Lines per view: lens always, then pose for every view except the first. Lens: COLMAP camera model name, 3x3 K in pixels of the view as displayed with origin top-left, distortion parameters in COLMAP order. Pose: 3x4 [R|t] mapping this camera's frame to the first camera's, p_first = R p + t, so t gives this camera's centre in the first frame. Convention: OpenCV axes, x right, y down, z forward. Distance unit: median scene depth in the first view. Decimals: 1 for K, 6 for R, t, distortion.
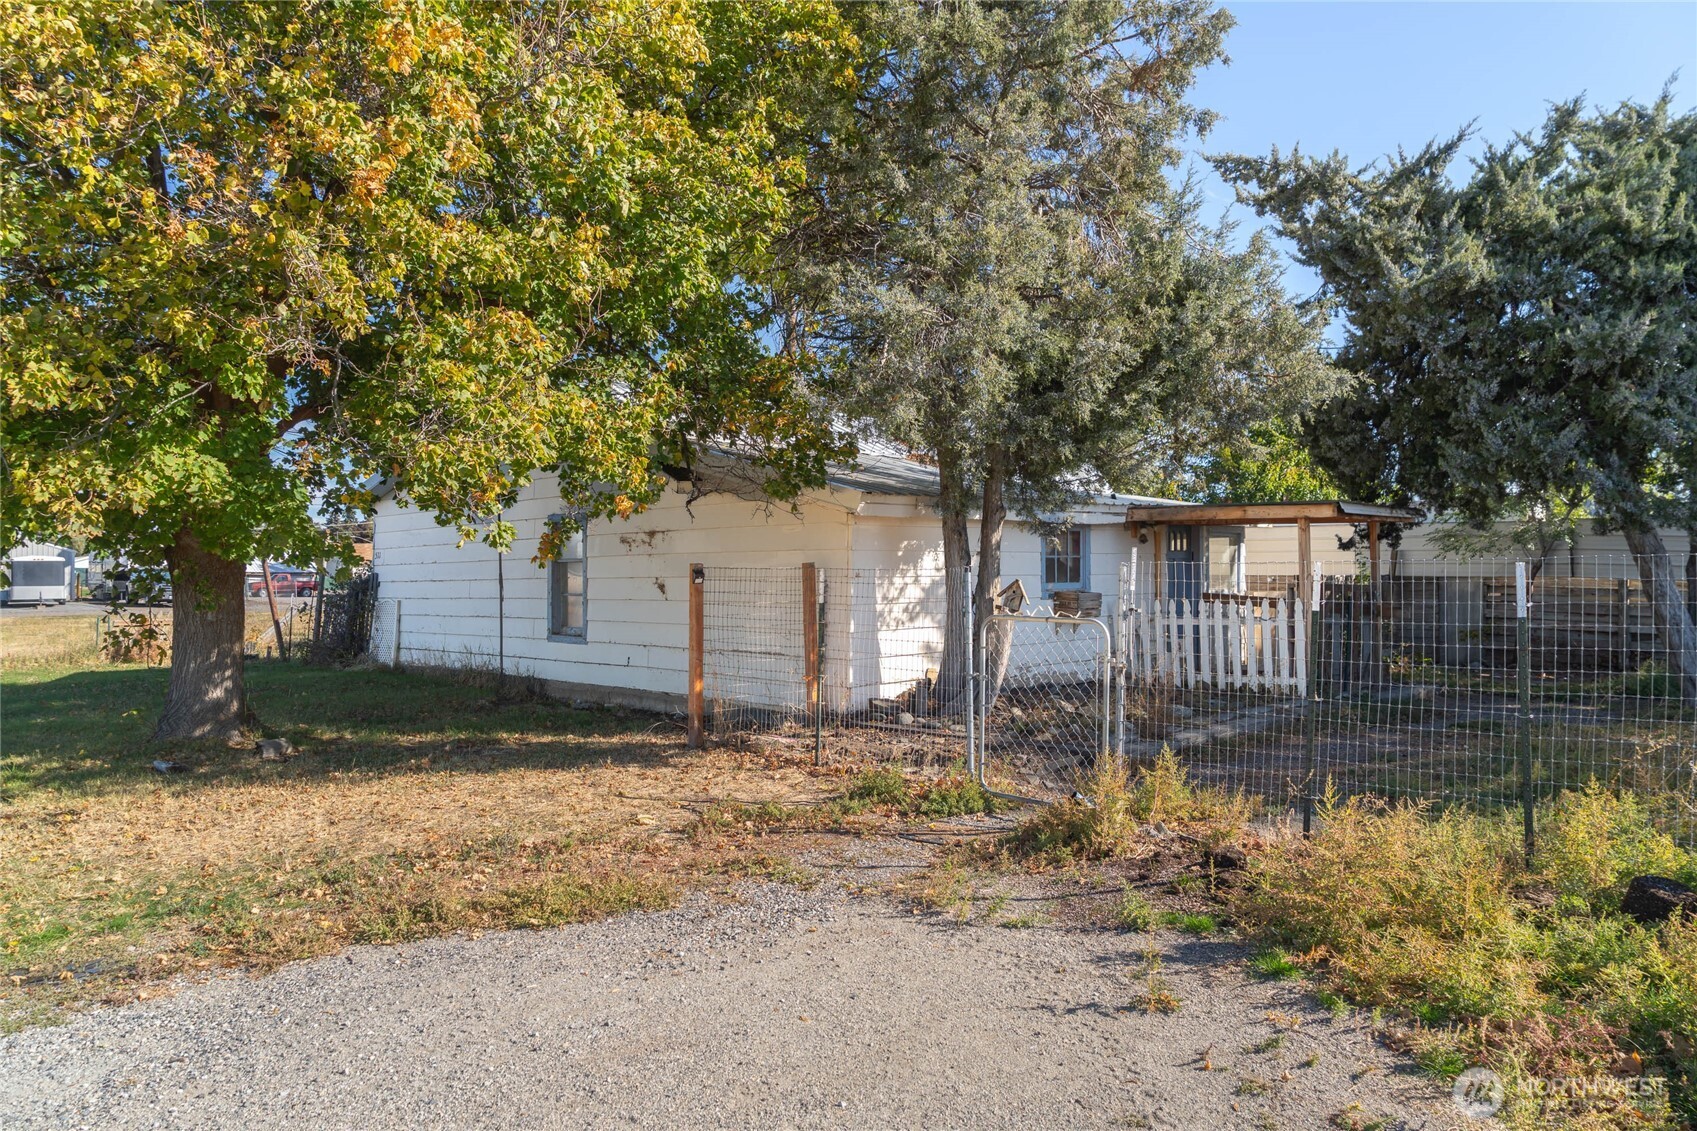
lens RADIAL K [[1154.8, 0, 849.2], [0, 1154.8, 530.0], [0, 0, 1]] dist [-0.028748, 0.000921]
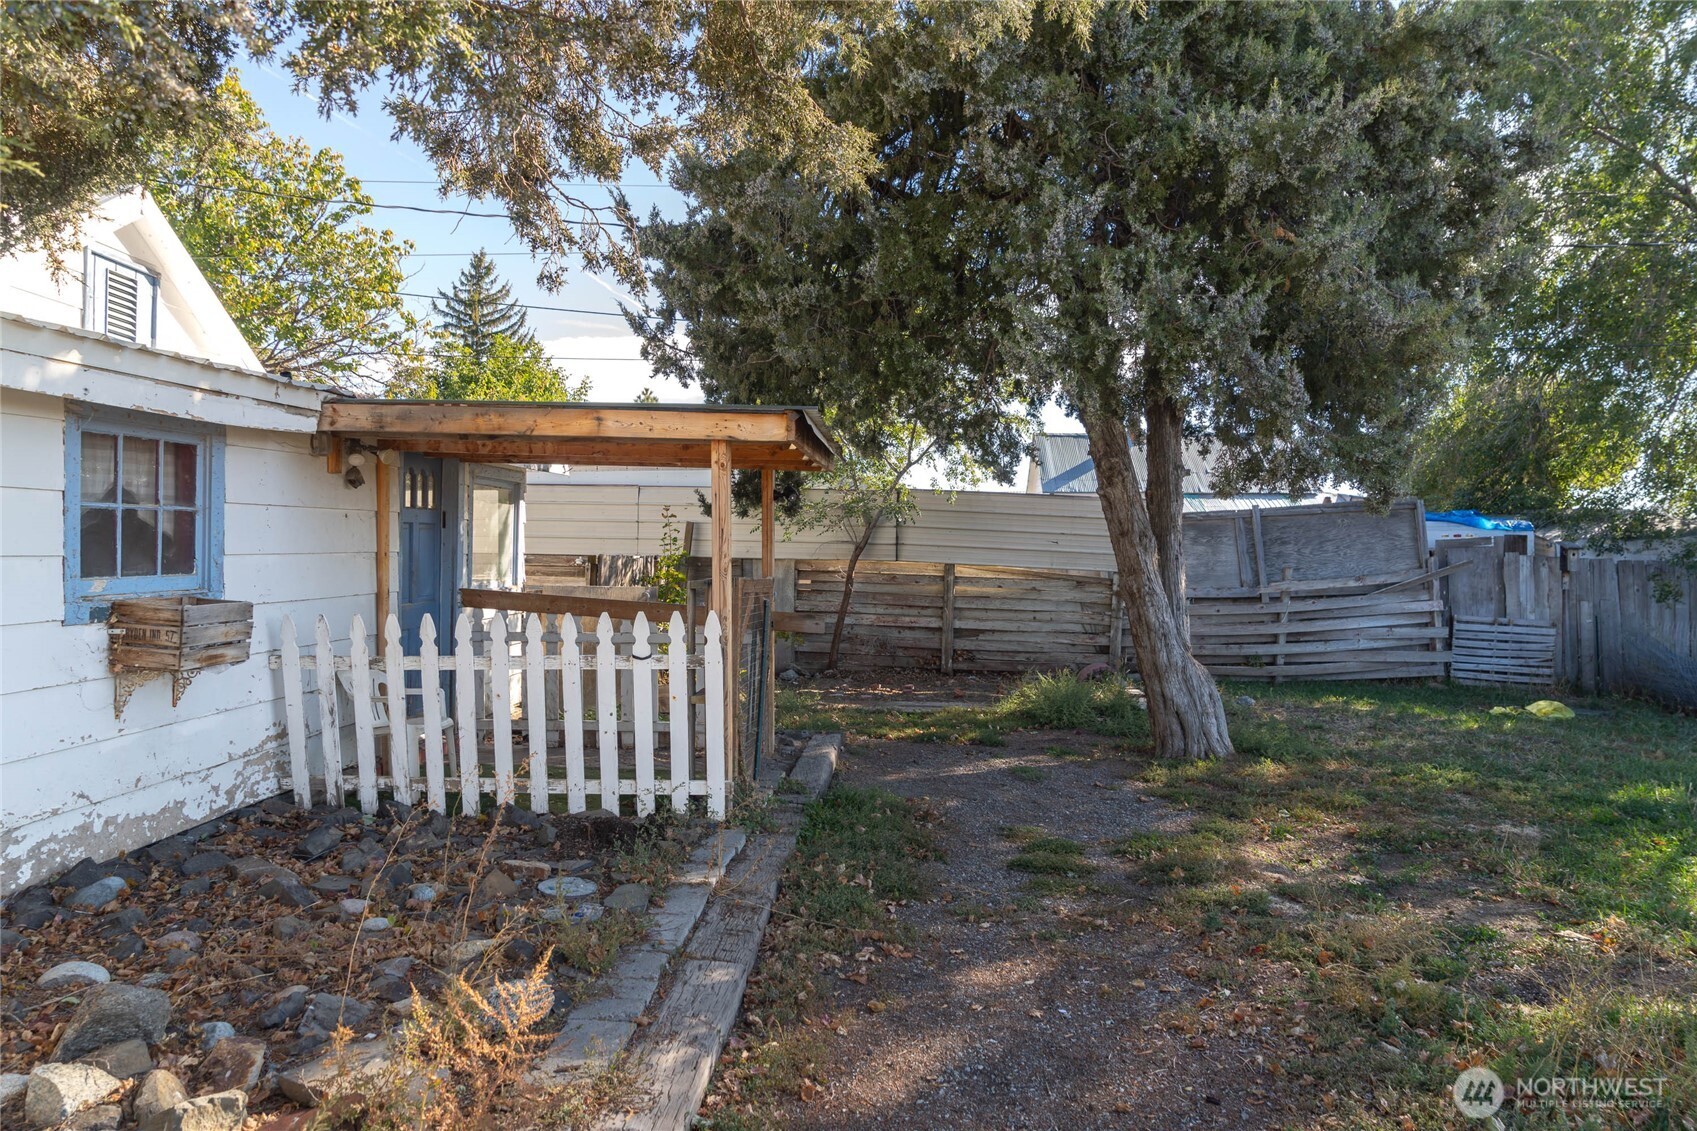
lens RADIAL K [[1123.4, 0, 848.5], [0, 1123.4, 565.5], [0, 0, 1]] dist [-0.028179, -0.000595]
pose [[0.761805, 0.005199, 0.647786, 0.127048], [-0.041217, 0.998331, 0.040459, 0.018349], [-0.646494, -0.057522, 0.760747, 0.578826]]
